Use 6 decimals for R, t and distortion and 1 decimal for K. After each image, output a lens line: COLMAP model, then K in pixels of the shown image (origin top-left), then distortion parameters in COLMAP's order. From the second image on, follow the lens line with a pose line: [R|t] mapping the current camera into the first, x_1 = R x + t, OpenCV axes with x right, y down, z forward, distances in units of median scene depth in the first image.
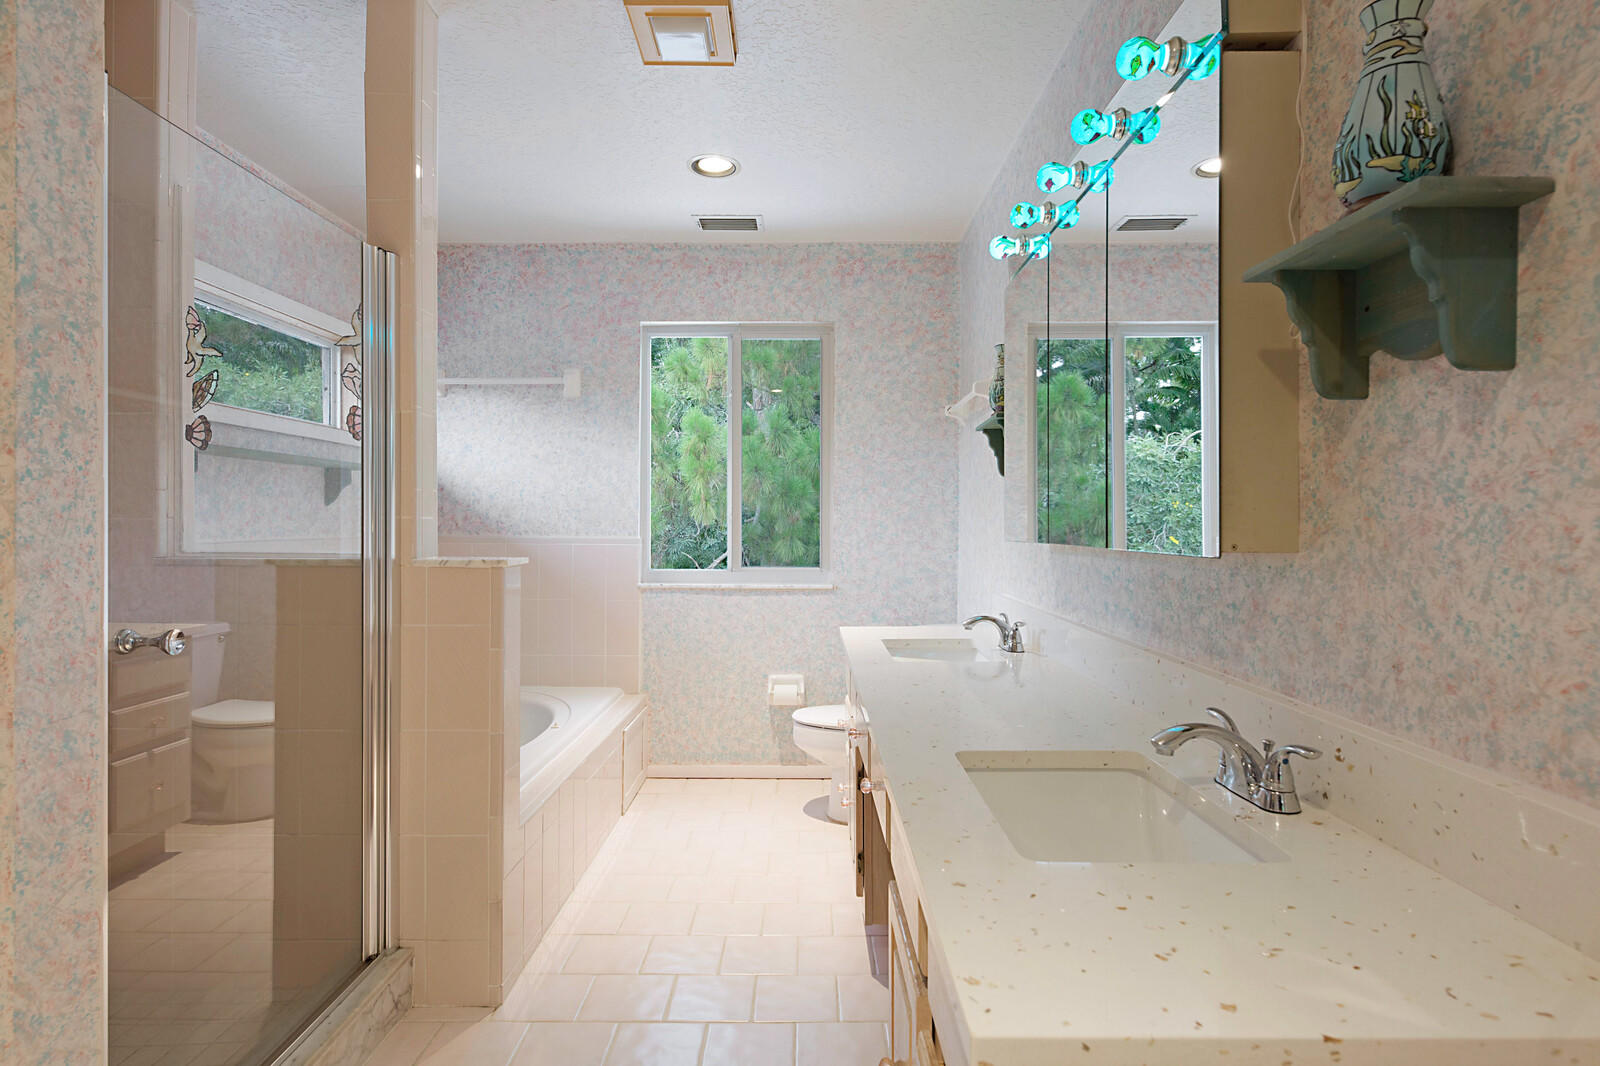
lens RADIAL K [[815.3, 0, 795.8], [0, 815.3, 528.1], [0, 0, 1]] dist [0.004980, -0.003389]
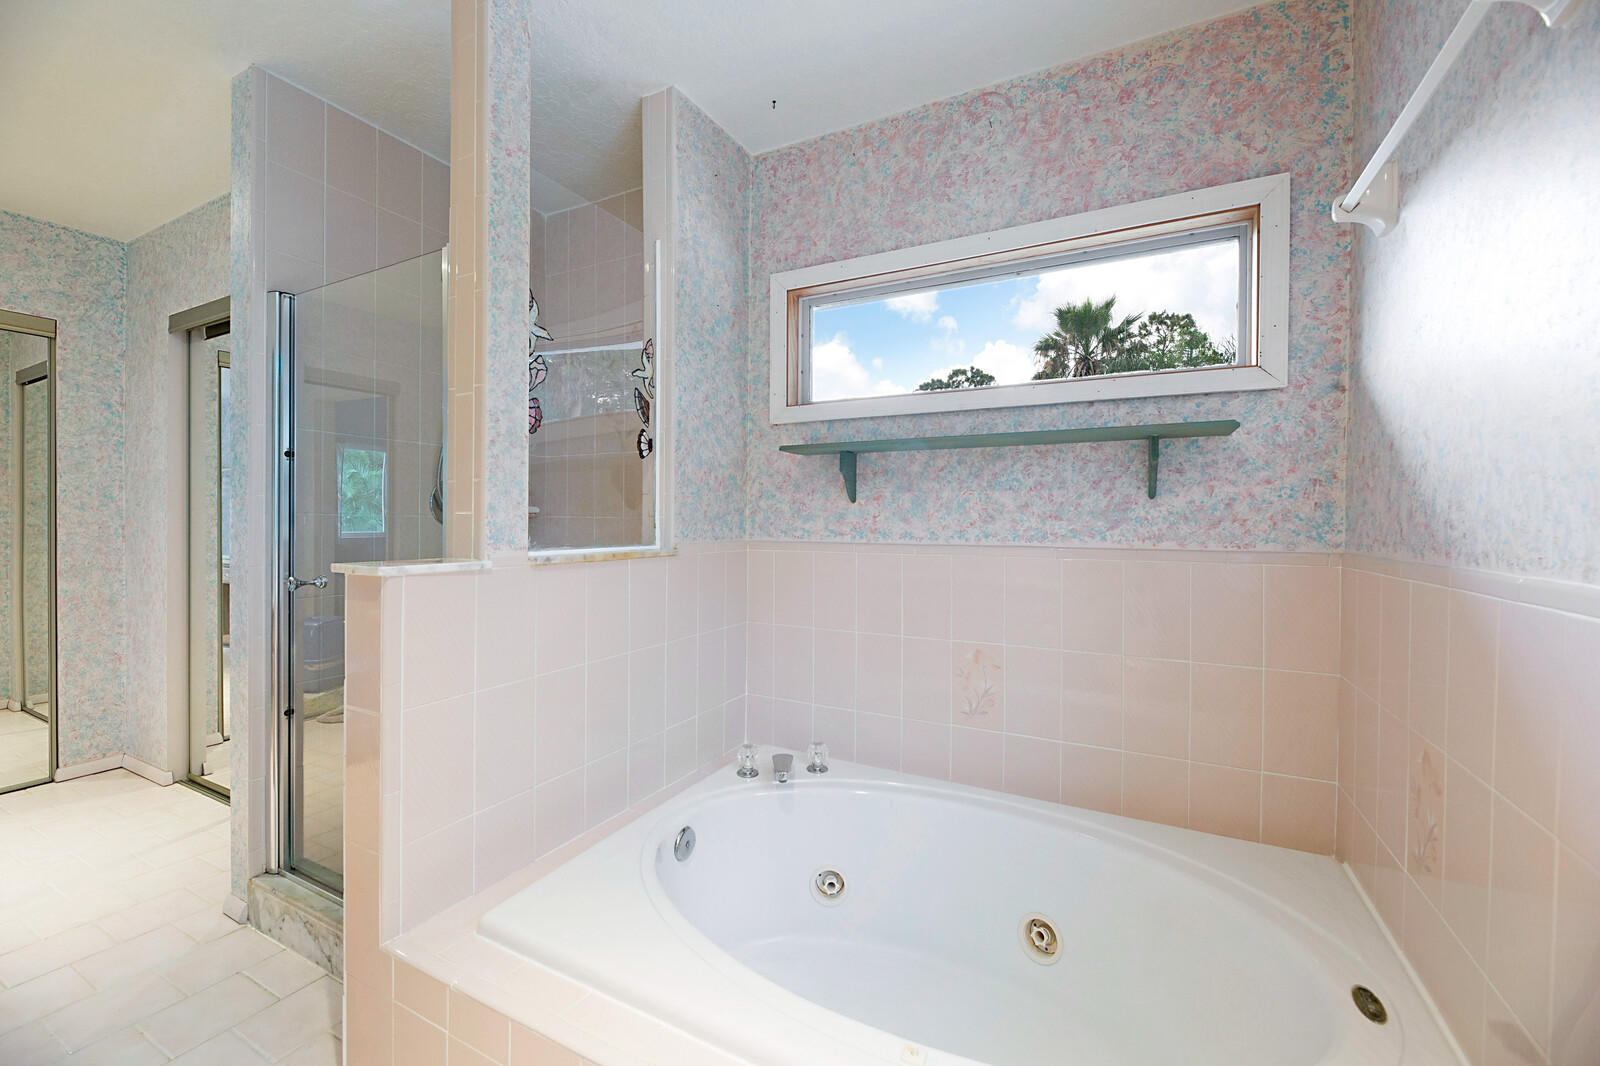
lens RADIAL K [[648.1, 0, 796.8], [0, 648.1, 526.0], [0, 0, 1]] dist [0.000401, -0.002326]
pose [[-0.452525, -0.000167, -0.891752, 0.005494], [-0.014535, 0.999869, 0.007188, -0.008832], [0.891633, 0.016215, -0.452468, 1.694885]]
